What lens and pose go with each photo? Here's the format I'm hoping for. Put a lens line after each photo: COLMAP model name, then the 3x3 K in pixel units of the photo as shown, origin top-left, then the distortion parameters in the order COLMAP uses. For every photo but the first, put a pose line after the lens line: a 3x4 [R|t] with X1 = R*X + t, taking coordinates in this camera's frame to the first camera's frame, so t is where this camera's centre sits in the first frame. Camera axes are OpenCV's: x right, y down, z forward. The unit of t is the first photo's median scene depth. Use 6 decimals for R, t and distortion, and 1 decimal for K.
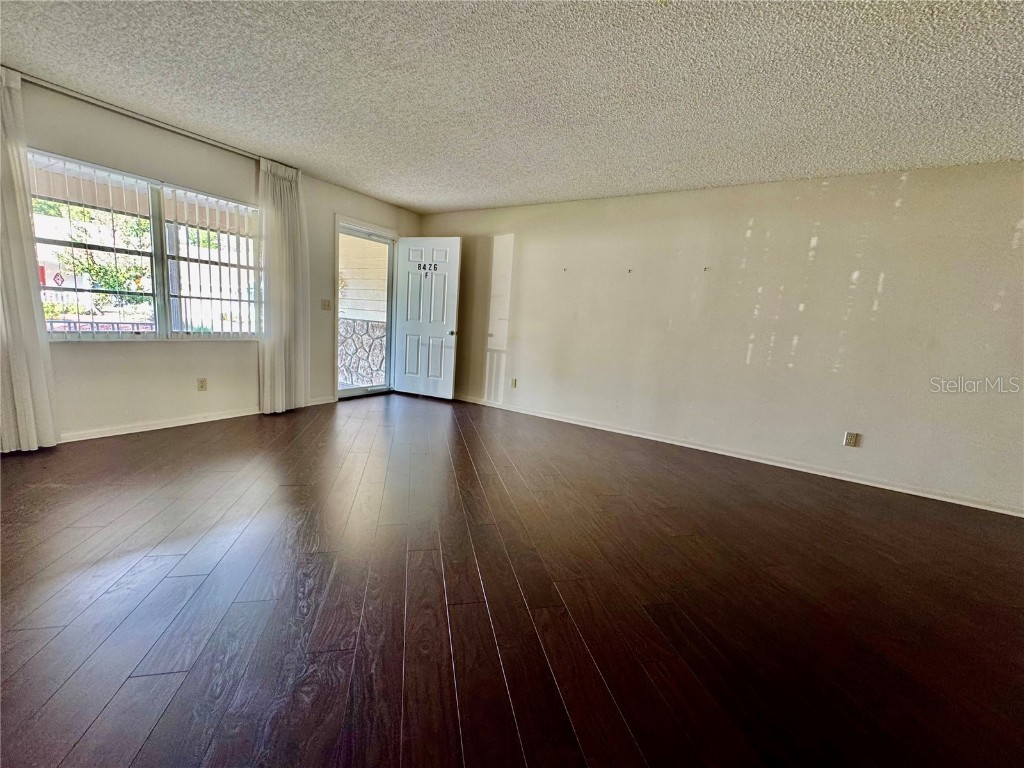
lens RADIAL K [[409.8, 0, 512.0], [0, 409.8, 384.0], [0, 0, 1]] dist [-0.003476, -0.000011]
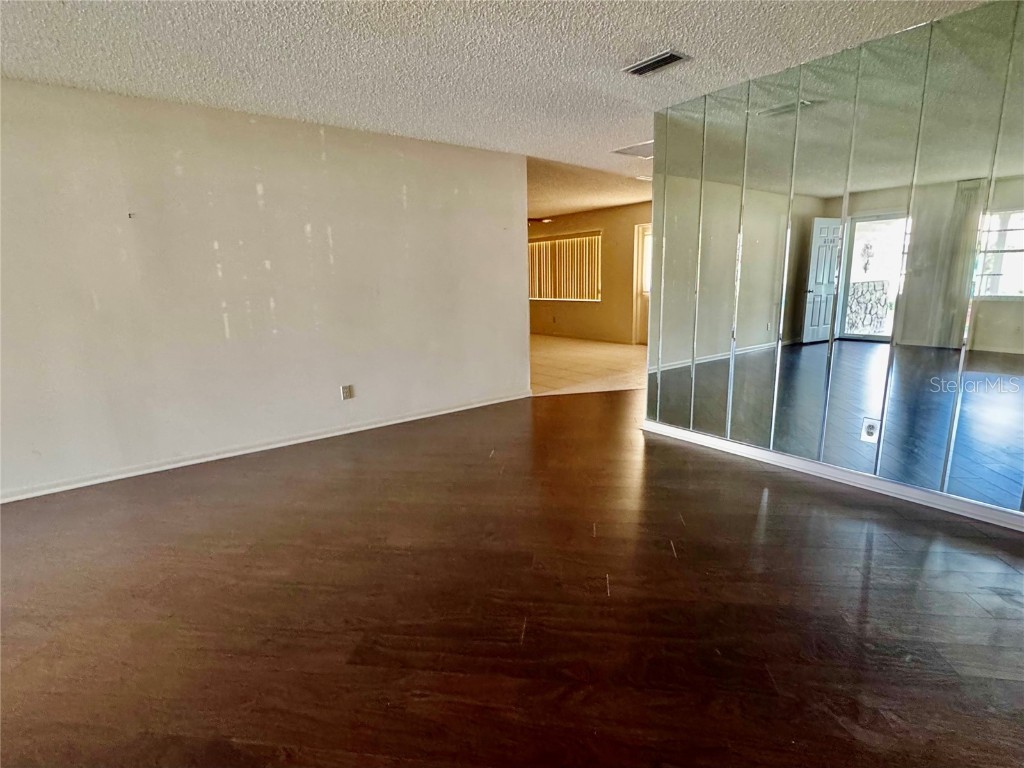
lens RADIAL K [[516.2, 0, 512.0], [0, 516.2, 384.0], [0, 0, 1]] dist [-0.001117, 0.000099]
pose [[0.358909, -0.271347, 0.893059, -0.145975], [0.196883, 0.957290, 0.211738, -0.066442], [-0.912371, 0.099834, 0.397004, 0.097859]]
